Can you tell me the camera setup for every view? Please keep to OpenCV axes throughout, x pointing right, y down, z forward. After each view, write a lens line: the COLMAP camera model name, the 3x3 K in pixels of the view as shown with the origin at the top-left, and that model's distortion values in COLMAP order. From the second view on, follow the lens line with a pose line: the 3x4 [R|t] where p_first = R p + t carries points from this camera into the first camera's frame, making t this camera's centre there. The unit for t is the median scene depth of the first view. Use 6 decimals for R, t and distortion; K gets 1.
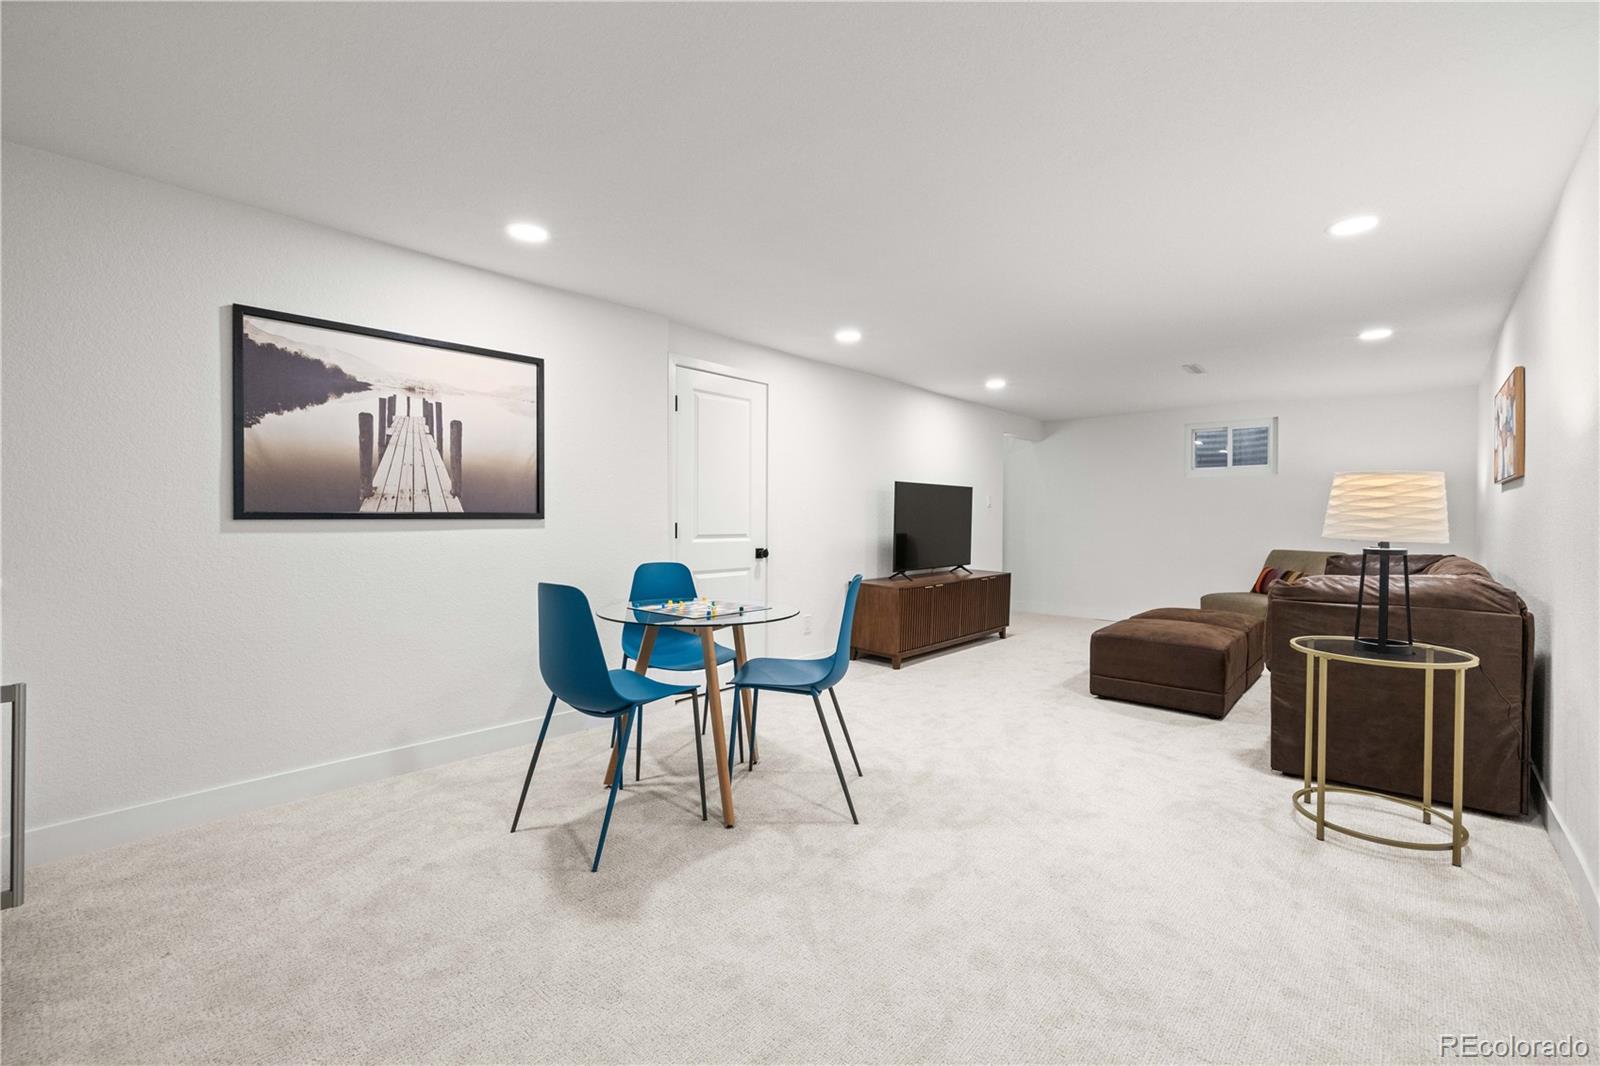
lens RADIAL K [[688.5, 0, 798.4], [0, 688.5, 533.3], [0, 0, 1]] dist [-0.000697, 0.000205]
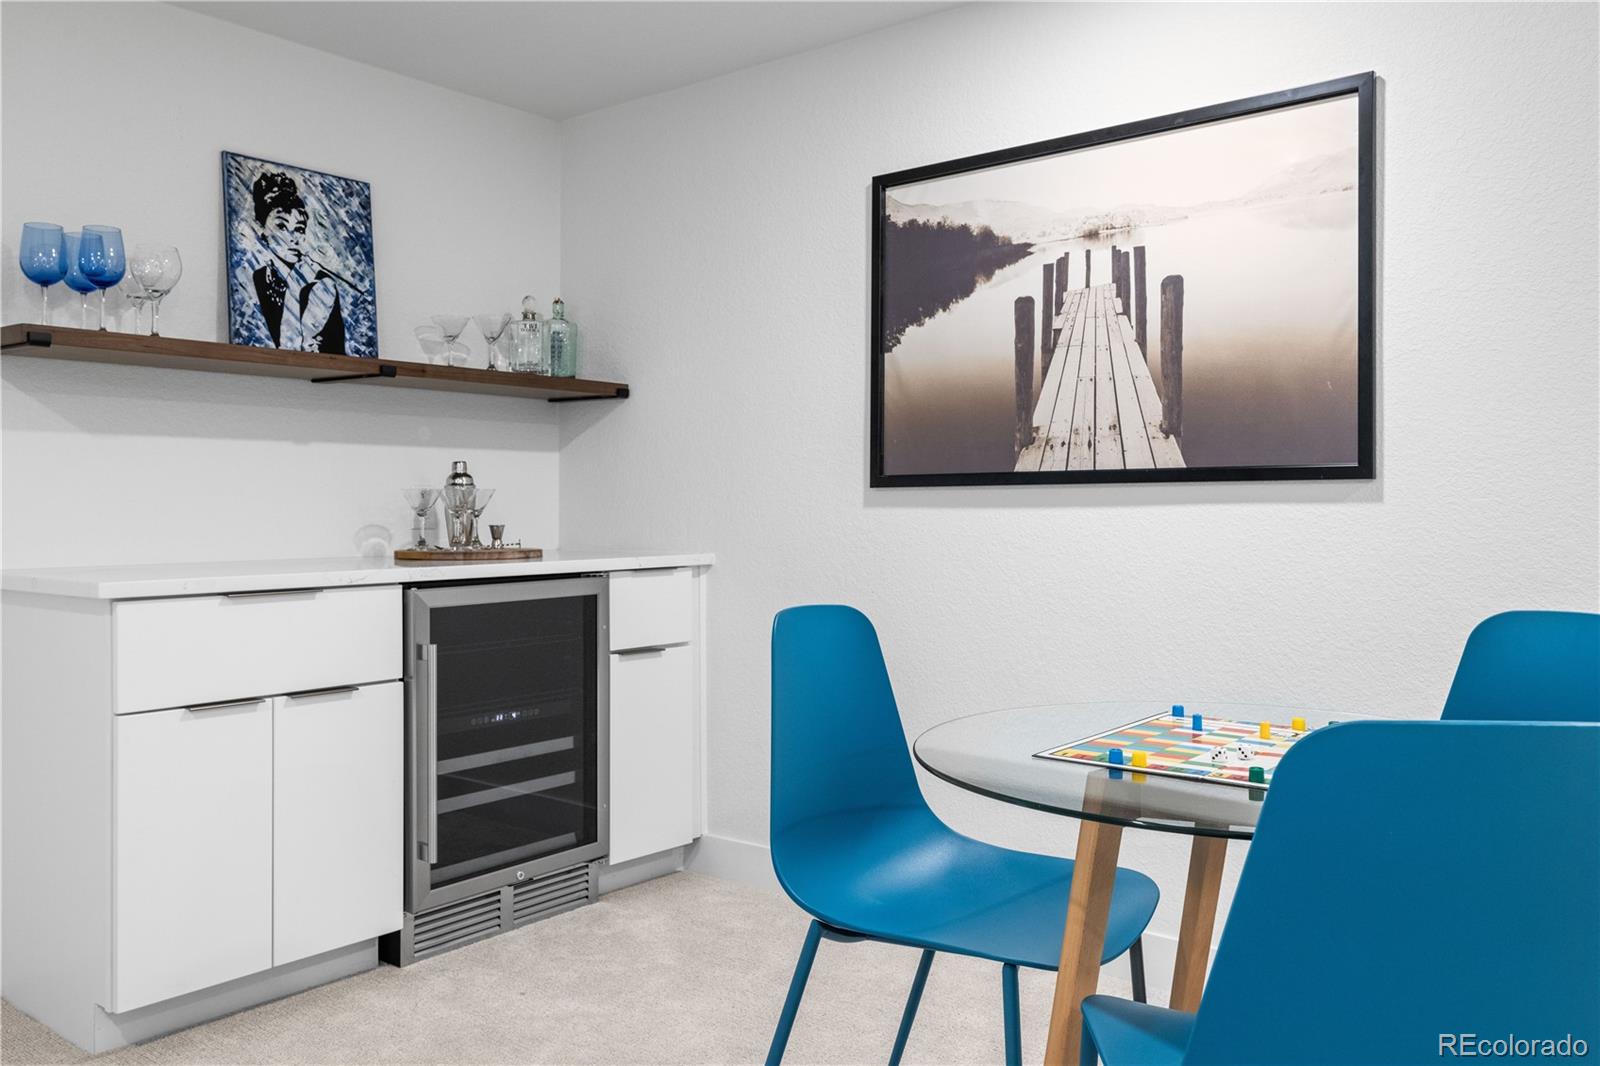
lens RADIAL K [[1276.0, 0, 798.8], [0, 1276.0, 524.9], [0, 0, 1]] dist [-0.015102, -0.002783]
pose [[0.033092, 0.025009, -0.999139, 0.404163], [-0.008648, 0.999657, 0.024735, -0.011255], [0.999415, 0.007822, 0.033297, 0.754167]]
